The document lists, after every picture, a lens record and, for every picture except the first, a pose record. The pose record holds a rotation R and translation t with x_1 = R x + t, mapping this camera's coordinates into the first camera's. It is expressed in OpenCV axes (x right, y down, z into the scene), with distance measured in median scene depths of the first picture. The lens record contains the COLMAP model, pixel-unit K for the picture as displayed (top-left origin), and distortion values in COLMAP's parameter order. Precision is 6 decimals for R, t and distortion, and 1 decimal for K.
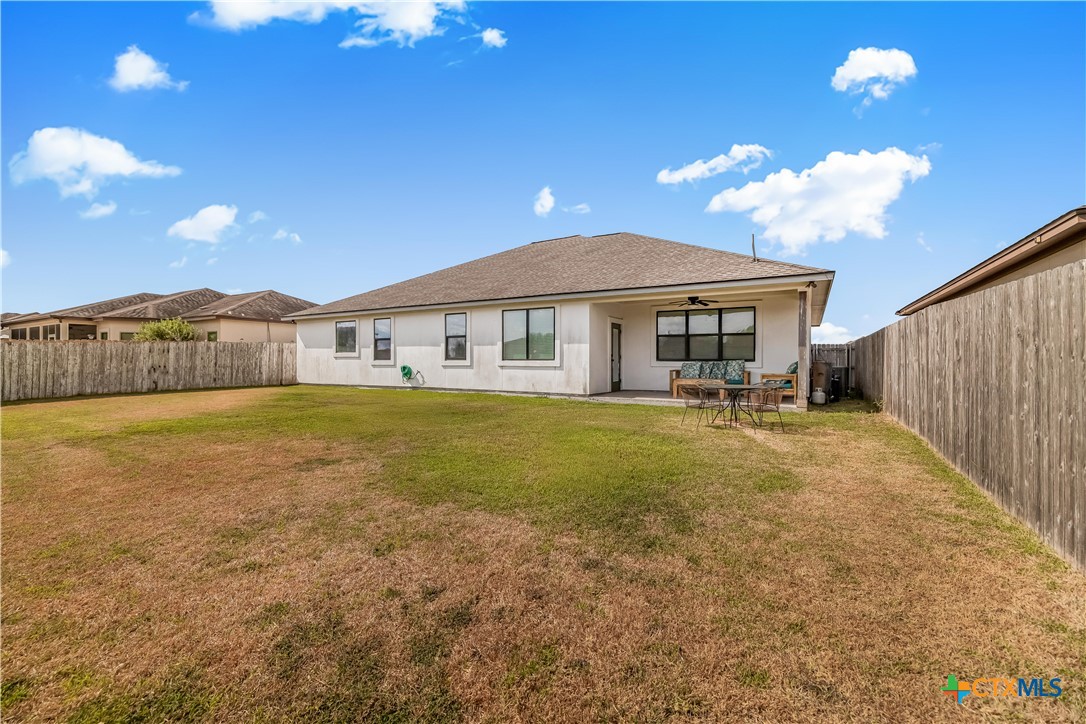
lens RADIAL K [[455.4, 0, 543.3], [0, 455.4, 358.6], [0, 0, 1]] dist [-0.006510, 0.000531]
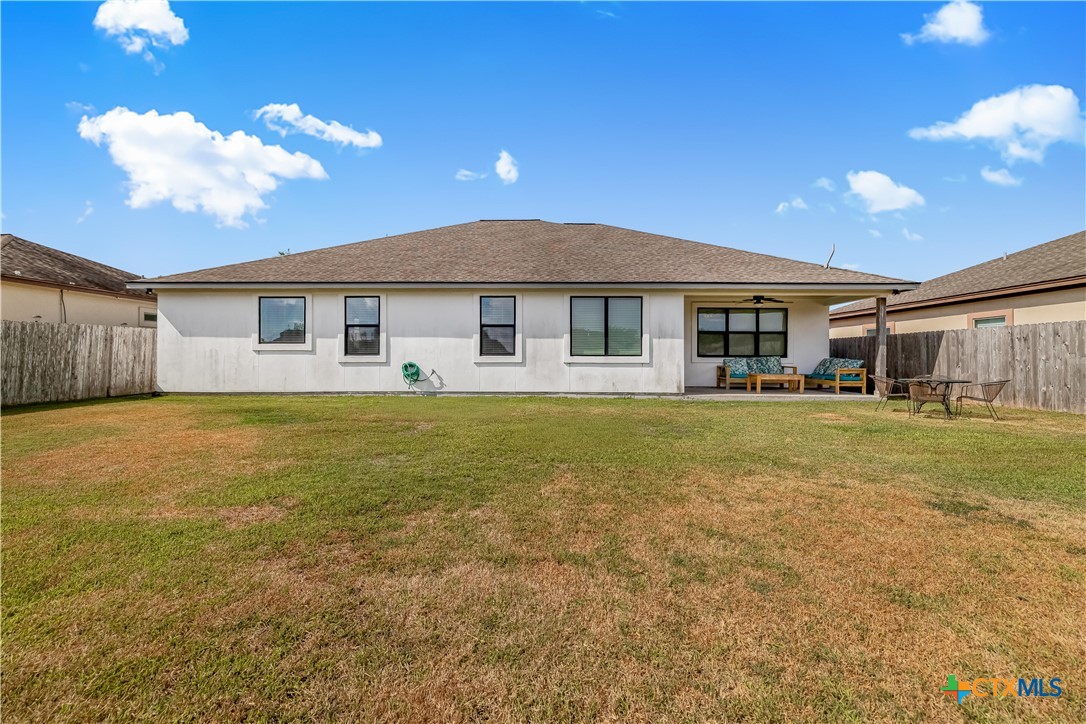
lens RADIAL K [[455.4, 0, 542.6], [0, 455.4, 359.8], [0, 0, 1]] dist [-0.006510, 0.000531]
pose [[0.867917, -0.001961, 0.496705, -0.542665], [-0.003254, 0.999948, 0.009635, 0.002454], [-0.496698, -0.009979, 0.867866, 0.292573]]
